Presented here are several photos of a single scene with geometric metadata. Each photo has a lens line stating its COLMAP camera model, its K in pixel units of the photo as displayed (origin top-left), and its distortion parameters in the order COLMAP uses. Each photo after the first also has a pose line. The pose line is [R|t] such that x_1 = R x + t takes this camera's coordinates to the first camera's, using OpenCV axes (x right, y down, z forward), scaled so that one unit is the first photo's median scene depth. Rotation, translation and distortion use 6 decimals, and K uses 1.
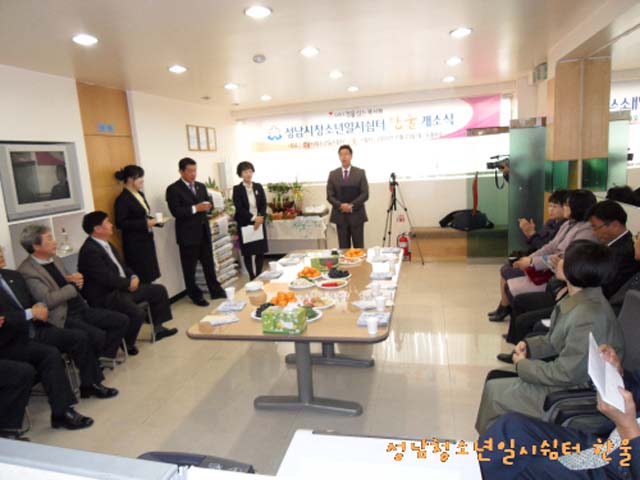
lens RADIAL K [[458.4, 0, 320.0], [0, 458.4, 240.0], [0, 0, 1]] dist [0.003199, -0.003367]
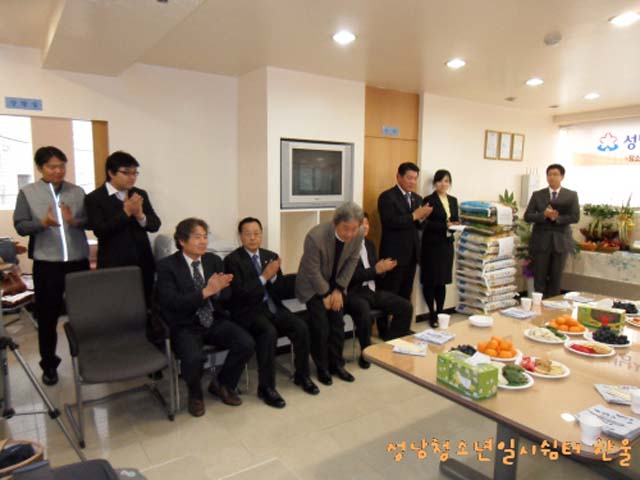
lens RADIAL K [[458.4, 0, 320.0], [0, 458.4, 240.0], [0, 0, 1]] dist [0.003199, -0.003367]
pose [[0.739389, 0.152198, -0.655851, 0.088360], [-0.173057, 0.984348, 0.033329, -0.010182], [0.650658, 0.088857, 0.754155, 0.114809]]
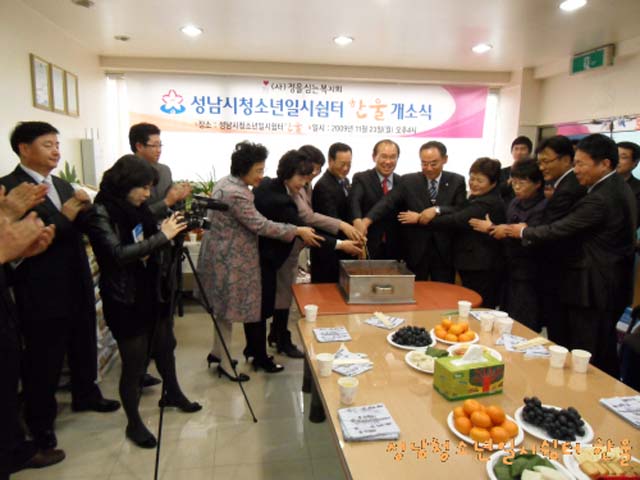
lens RADIAL K [[458.4, 0, 320.0], [0, 458.4, 240.0], [0, 0, 1]] dist [0.003199, -0.003367]
pose [[0.920614, 0.015141, 0.390180, -0.180022], [-0.008468, 0.999787, -0.018818, -0.037657], [-0.390382, 0.014020, 0.920546, 0.391320]]
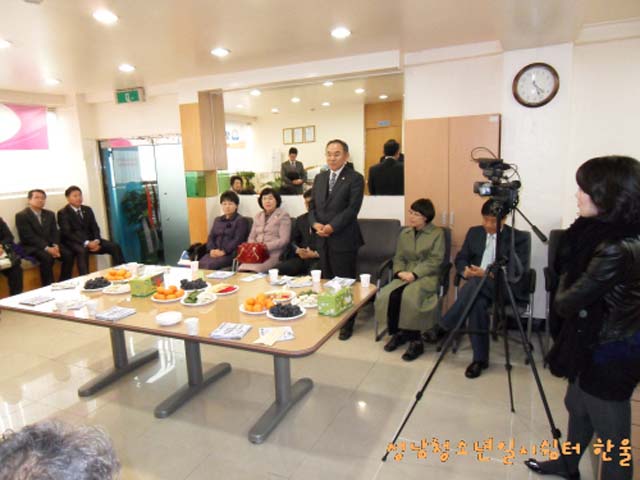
lens RADIAL K [[458.4, 0, 320.0], [0, 458.4, 240.0], [0, 0, 1]] dist [0.003199, -0.003367]
pose [[0.200253, -0.114867, 0.972987, -0.442793], [0.203413, 0.976338, 0.073398, -0.006640], [-0.958395, 0.183221, 0.218880, 0.309200]]
